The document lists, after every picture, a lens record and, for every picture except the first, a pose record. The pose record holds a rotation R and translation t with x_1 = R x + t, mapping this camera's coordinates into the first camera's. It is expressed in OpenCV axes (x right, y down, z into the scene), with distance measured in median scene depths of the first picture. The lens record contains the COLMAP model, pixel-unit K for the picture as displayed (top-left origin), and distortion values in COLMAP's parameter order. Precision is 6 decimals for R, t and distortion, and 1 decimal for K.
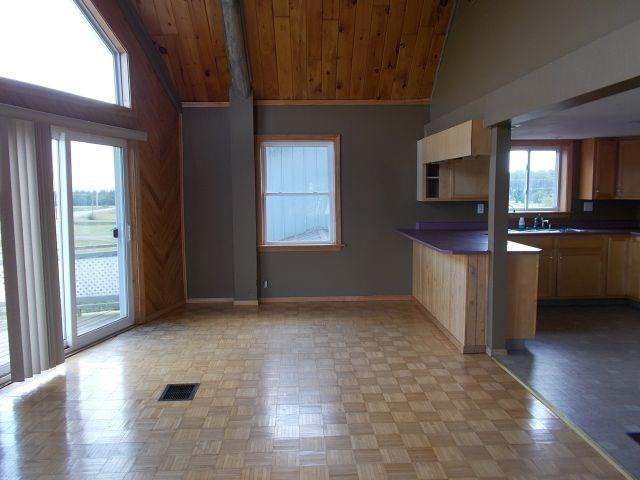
lens RADIAL K [[498.7, 0, 319.3], [0, 498.7, 237.4], [0, 0, 1]] dist [0.003615, 0.001965]
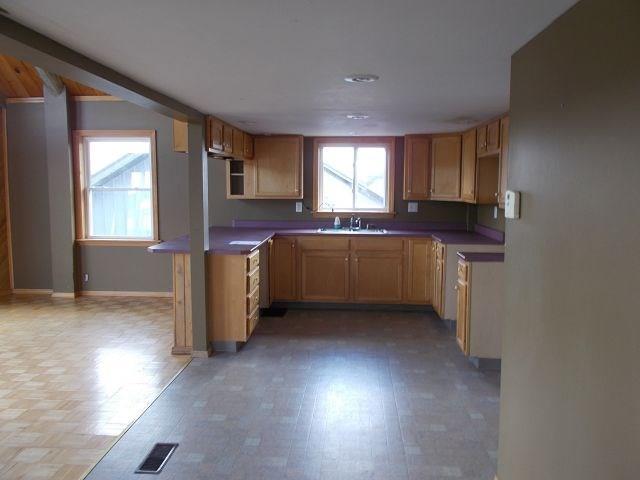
lens RADIAL K [[498.7, 0, 319.6], [0, 498.7, 241.0], [0, 0, 1]] dist [0.003615, 0.001965]
pose [[0.994200, 0.024961, -0.104608, 0.481663], [-0.023252, 0.999576, 0.017527, -0.009872], [0.105001, -0.014993, 0.994359, 0.038274]]
